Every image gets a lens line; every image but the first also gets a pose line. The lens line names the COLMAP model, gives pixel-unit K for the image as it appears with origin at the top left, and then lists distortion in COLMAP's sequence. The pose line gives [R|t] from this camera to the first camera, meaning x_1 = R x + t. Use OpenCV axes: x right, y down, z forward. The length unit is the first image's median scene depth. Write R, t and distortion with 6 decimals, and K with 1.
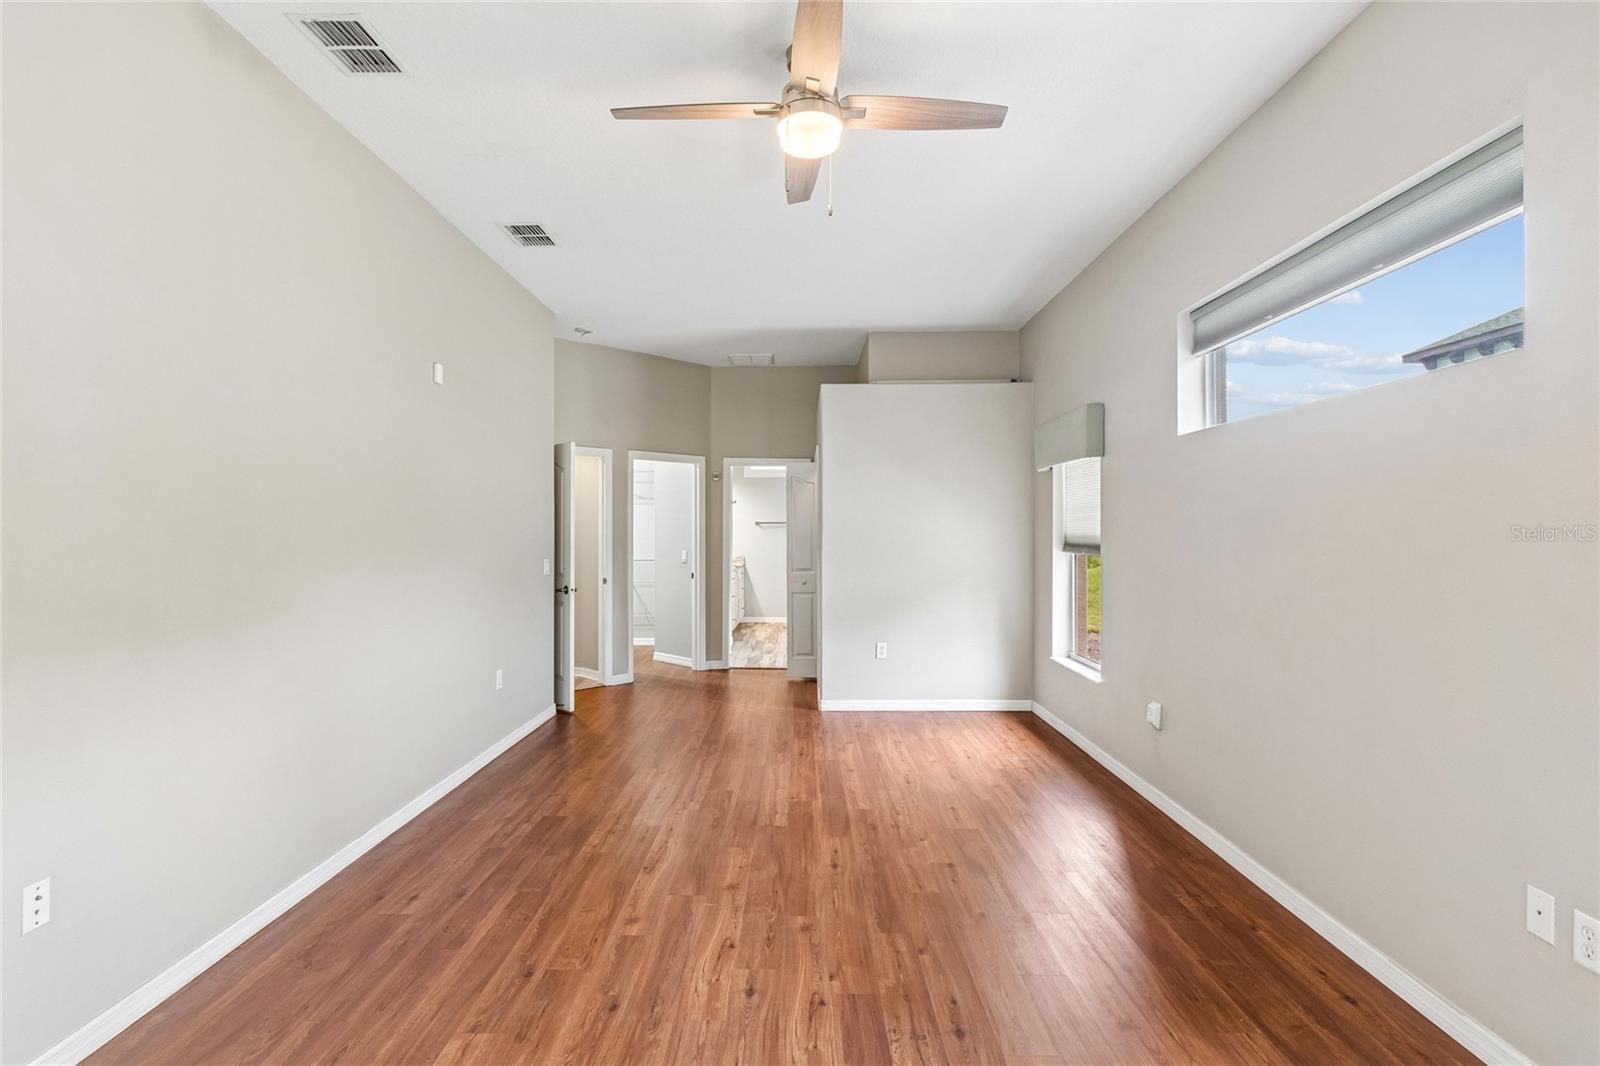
lens RADIAL K [[789.2, 0, 792.8], [0, 789.2, 532.6], [0, 0, 1]] dist [0.003928, -0.000304]
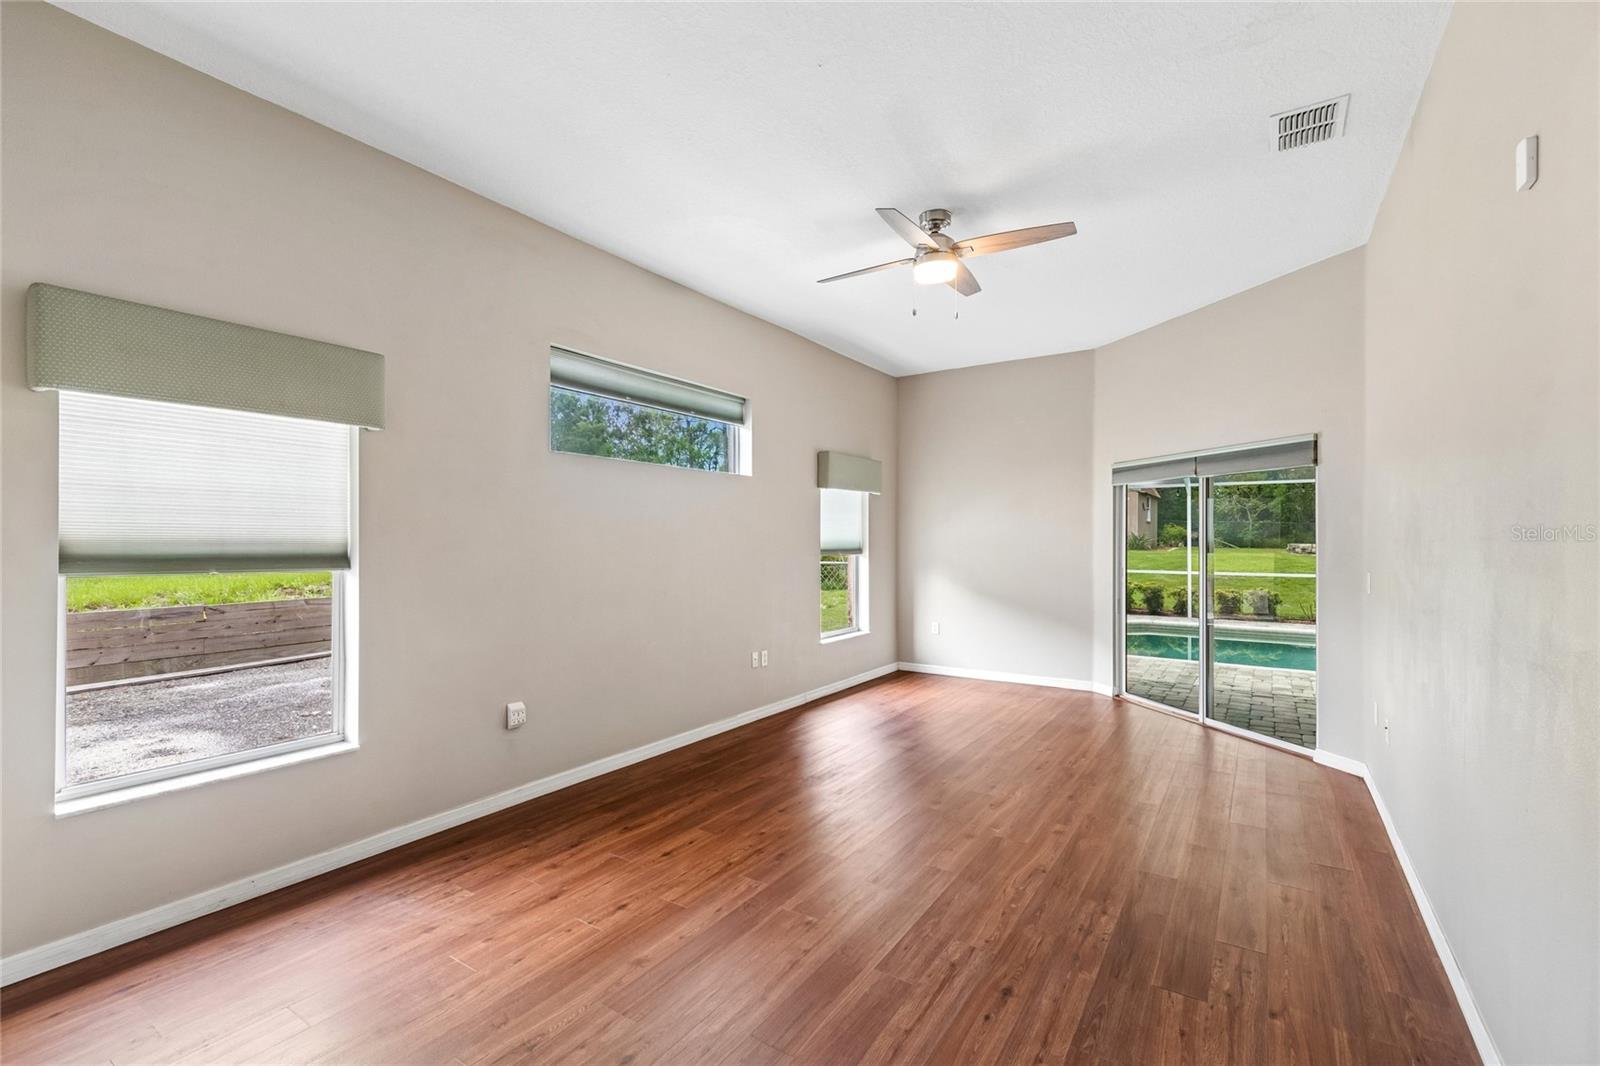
lens RADIAL K [[700.8, 0, 789.4], [0, 700.8, 537.4], [0, 0, 1]] dist [0.004504, -0.002690]
pose [[-0.834957, -0.001040, 0.550314, -0.414431], [-0.002697, 0.999994, -0.002203, 0.004639], [-0.550308, -0.003323, -0.834955, 1.957554]]
